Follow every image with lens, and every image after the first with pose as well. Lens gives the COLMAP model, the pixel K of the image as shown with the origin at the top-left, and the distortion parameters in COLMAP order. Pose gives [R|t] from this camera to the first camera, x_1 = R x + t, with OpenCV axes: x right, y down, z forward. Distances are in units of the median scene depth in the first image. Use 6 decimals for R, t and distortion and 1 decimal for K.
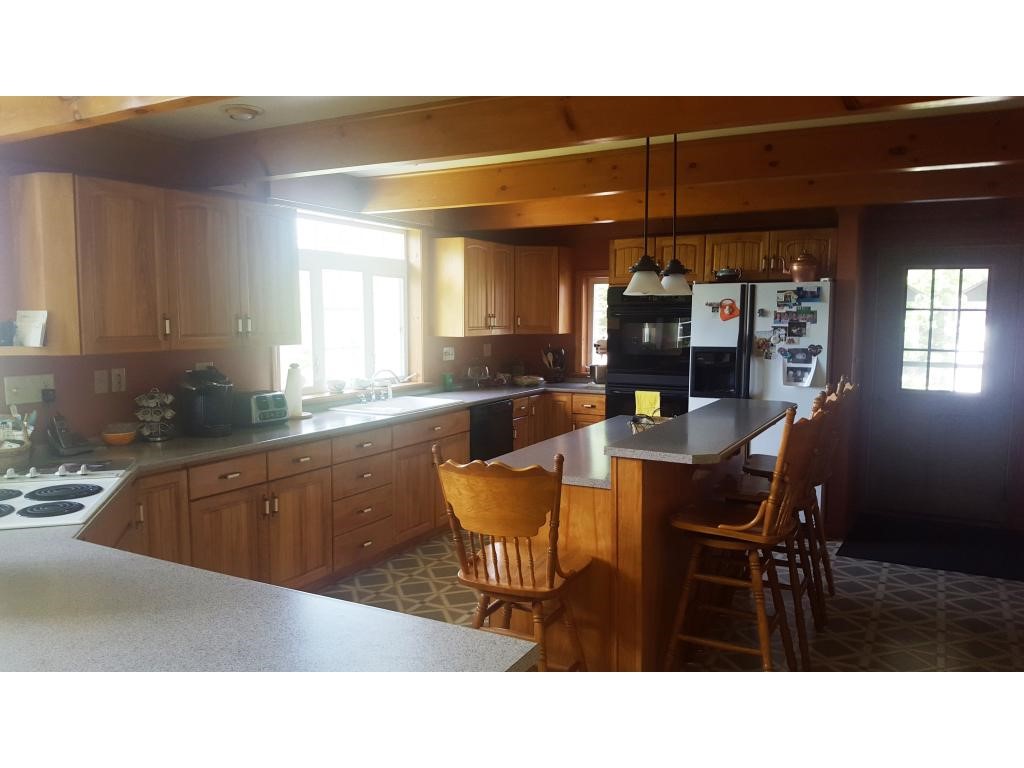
lens RADIAL K [[778.7, 0, 508.7], [0, 778.7, 388.8], [0, 0, 1]] dist [0.145727, -0.340055]
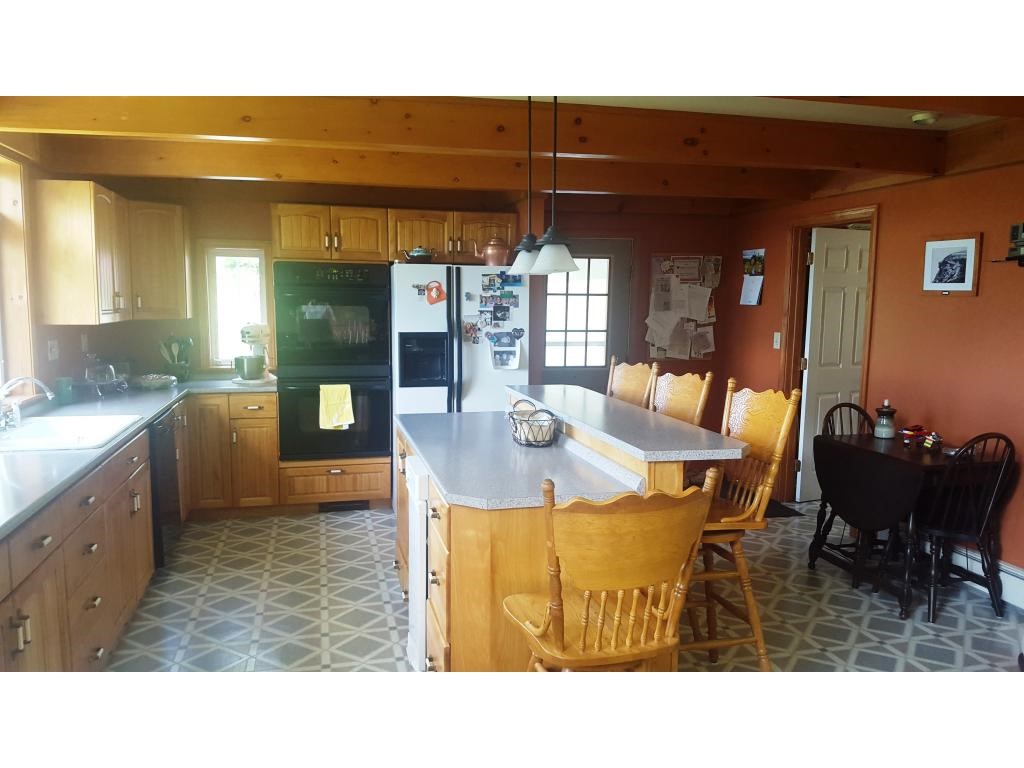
lens RADIAL K [[778.7, 0, 508.7], [0, 778.7, 388.8], [0, 0, 1]] dist [0.145727, -0.340055]
pose [[0.730548, -0.071947, 0.679060, -0.305791], [0.056523, 0.997393, 0.044866, -0.022834], [-0.680518, 0.005605, 0.732710, 0.259441]]
